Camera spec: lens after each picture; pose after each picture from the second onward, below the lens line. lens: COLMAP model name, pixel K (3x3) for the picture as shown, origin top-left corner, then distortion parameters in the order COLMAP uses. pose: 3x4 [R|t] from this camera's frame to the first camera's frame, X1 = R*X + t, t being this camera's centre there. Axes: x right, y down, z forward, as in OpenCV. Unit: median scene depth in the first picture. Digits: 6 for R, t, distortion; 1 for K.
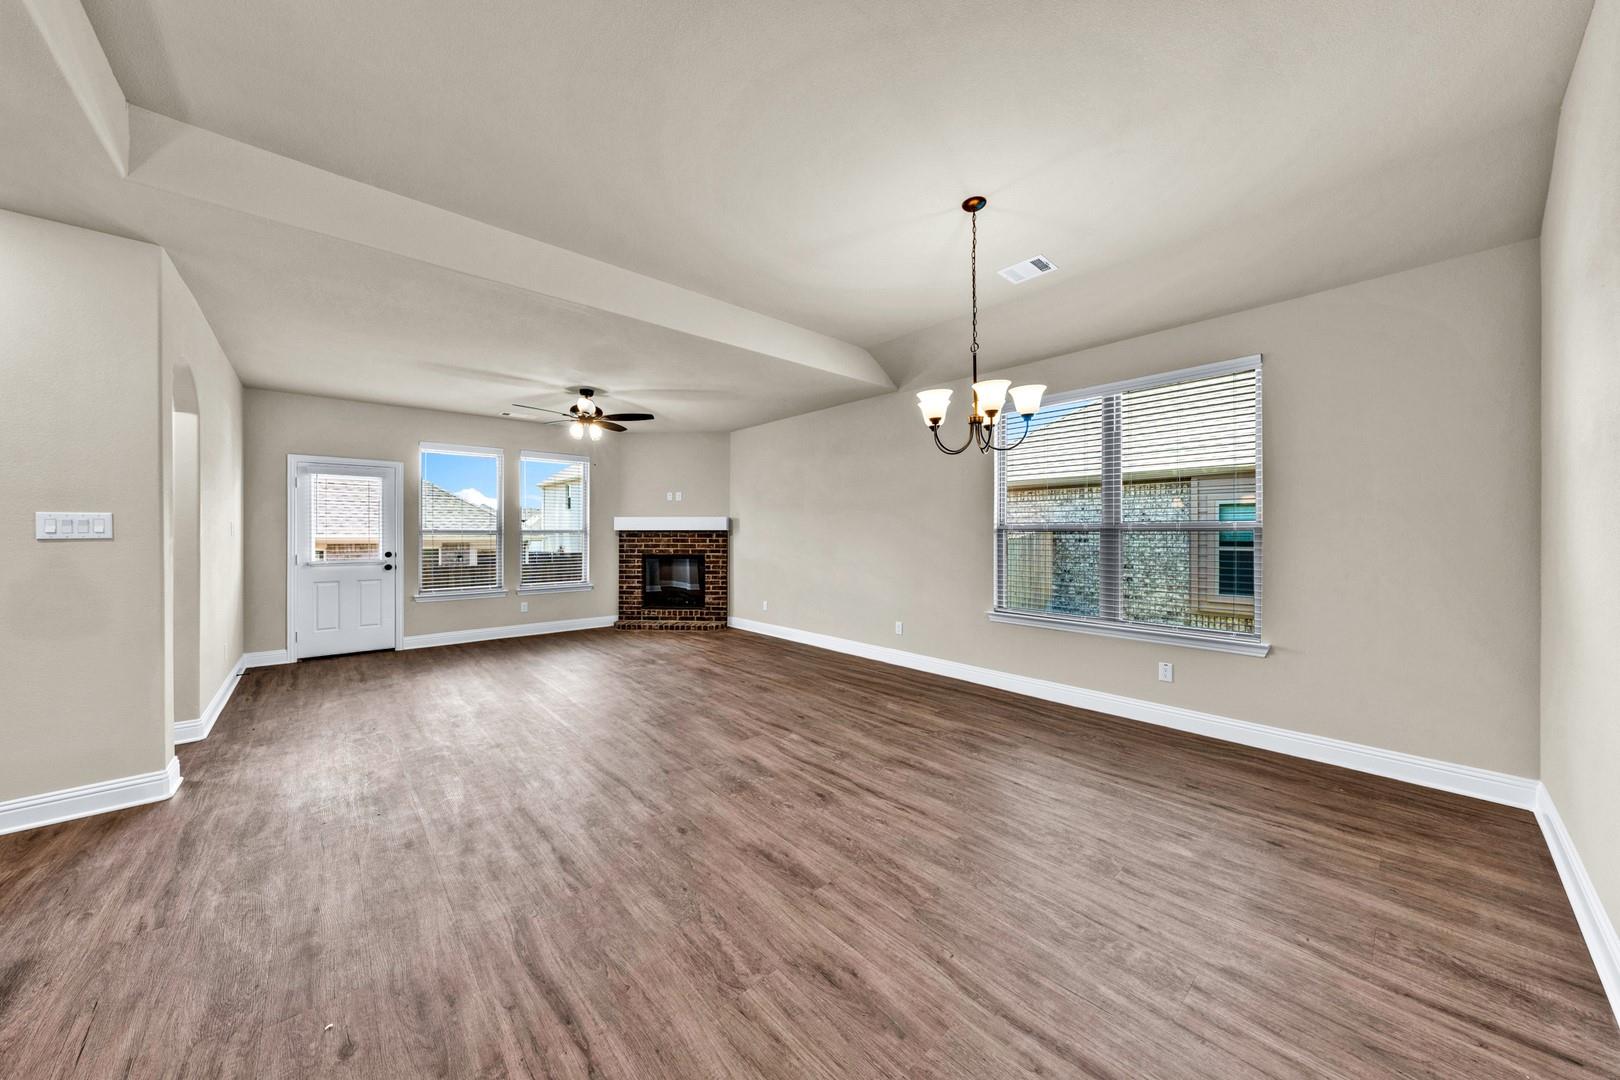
lens RADIAL K [[545.8, 0, 797.9], [0, 545.8, 534.3], [0, 0, 1]] dist [0.000790, 0.000288]
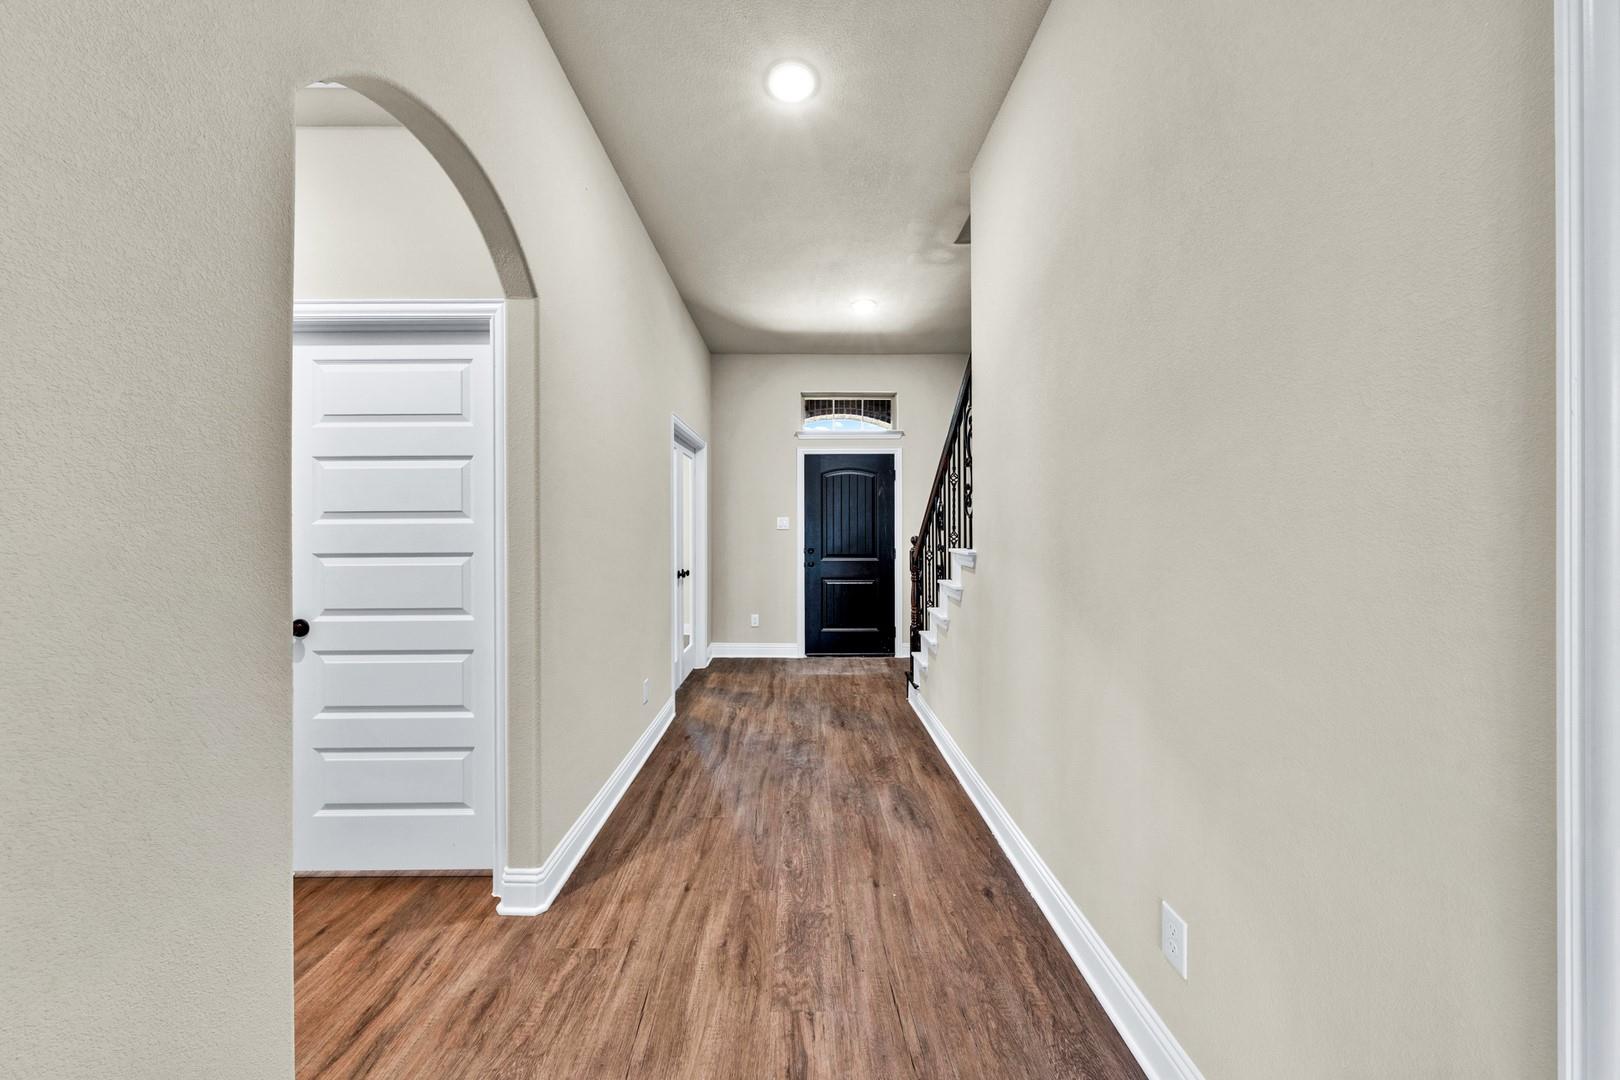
lens RADIAL K [[552.6, 0, 807.7], [0, 552.6, 531.6], [0, 0, 1]] dist [-0.004417, 0.000129]
pose [[-0.762815, -0.001187, 0.646615, -0.570394], [0.000269, 0.999998, 0.002154, -0.003496], [-0.646616, 0.001817, -0.762813, 1.362888]]
